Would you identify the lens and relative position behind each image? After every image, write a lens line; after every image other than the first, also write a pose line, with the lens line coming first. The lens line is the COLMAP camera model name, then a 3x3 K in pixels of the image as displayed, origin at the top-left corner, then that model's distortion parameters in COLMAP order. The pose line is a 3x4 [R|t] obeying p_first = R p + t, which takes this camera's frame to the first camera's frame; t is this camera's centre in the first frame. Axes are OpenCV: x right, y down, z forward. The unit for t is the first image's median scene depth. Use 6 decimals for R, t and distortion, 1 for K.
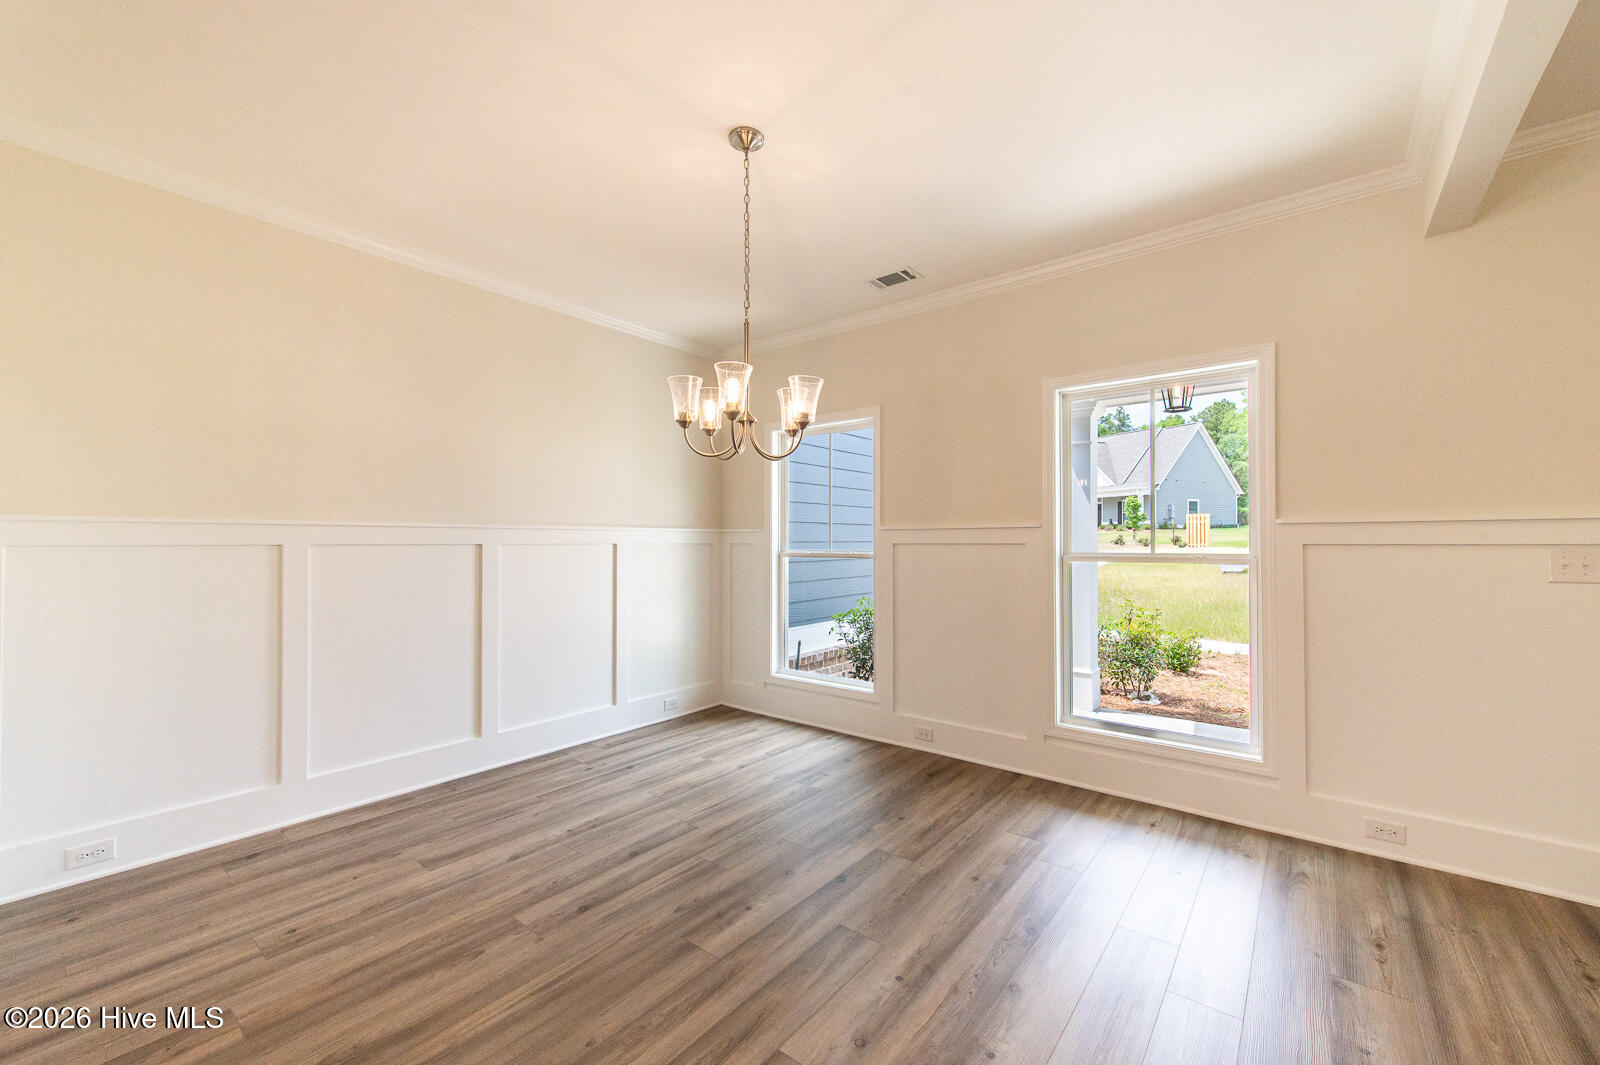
lens RADIAL K [[639.7, 0, 792.7], [0, 639.7, 540.6], [0, 0, 1]] dist [0.010287, -0.001934]
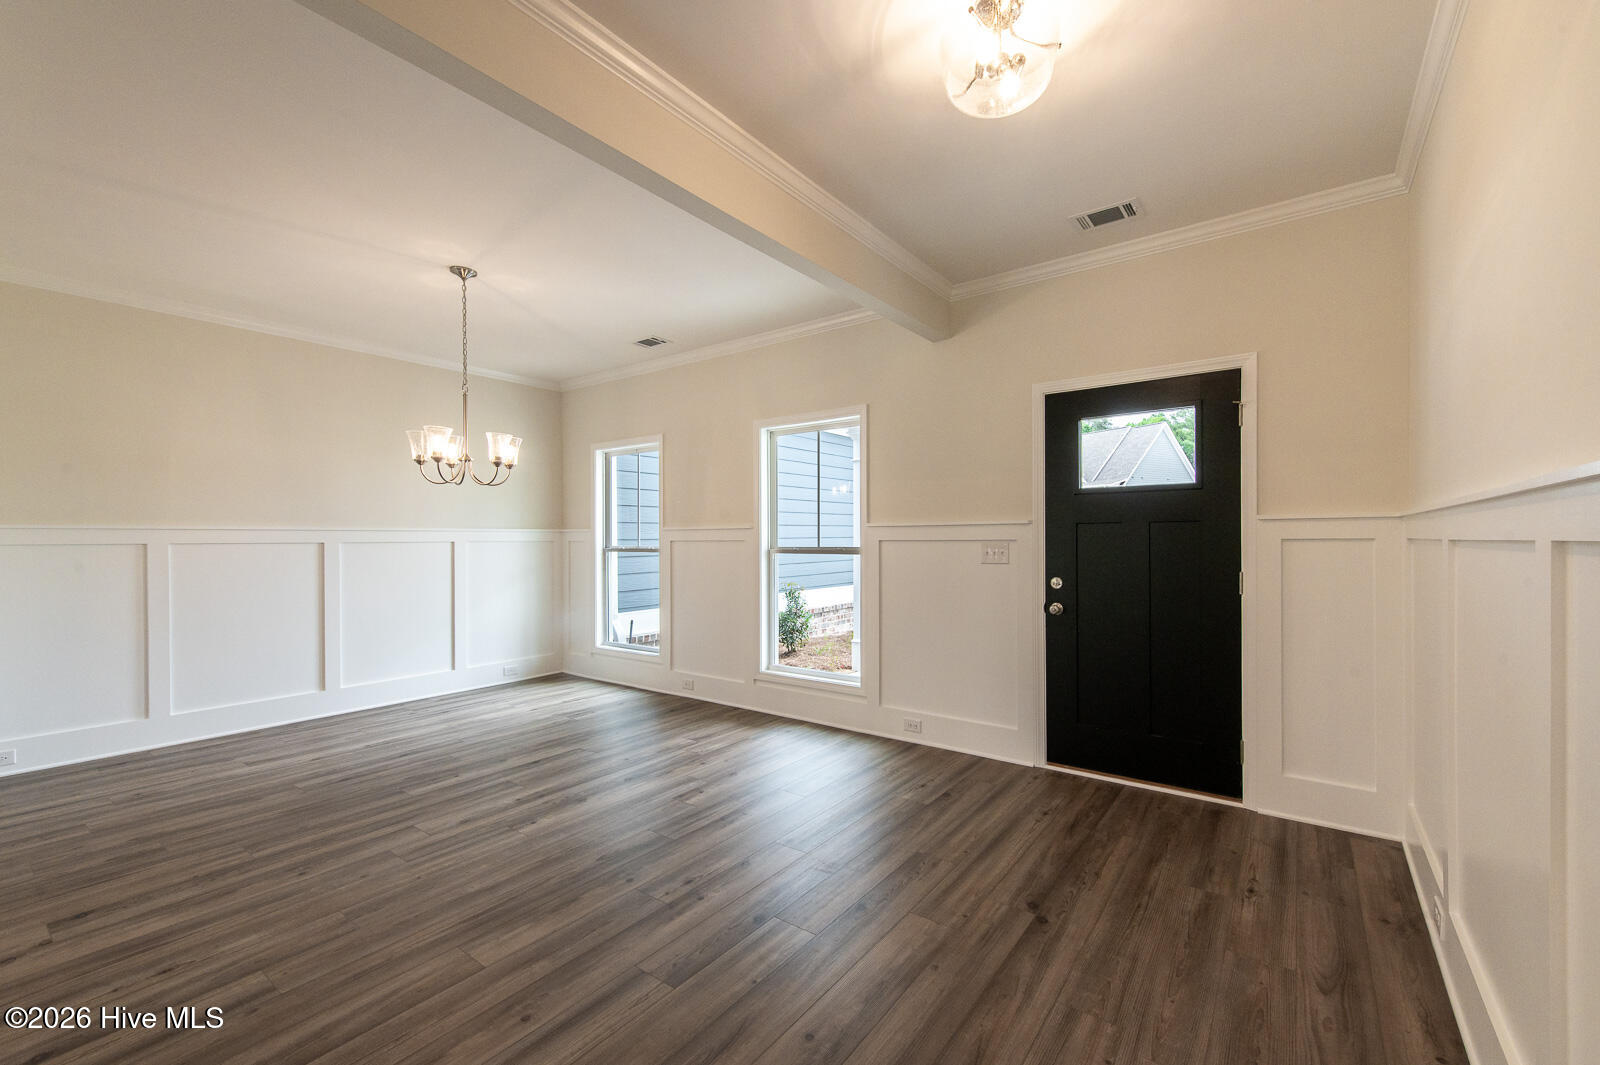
lens RADIAL K [[639.7, 0, 811.6], [0, 639.7, 536.1], [0, 0, 1]] dist [0.010287, -0.001934]
pose [[0.997896, -0.004342, 0.064690, 0.430174], [0.004543, 0.999985, -0.002968, 0.001257], [-0.064676, 0.003255, 0.997901, -0.379098]]
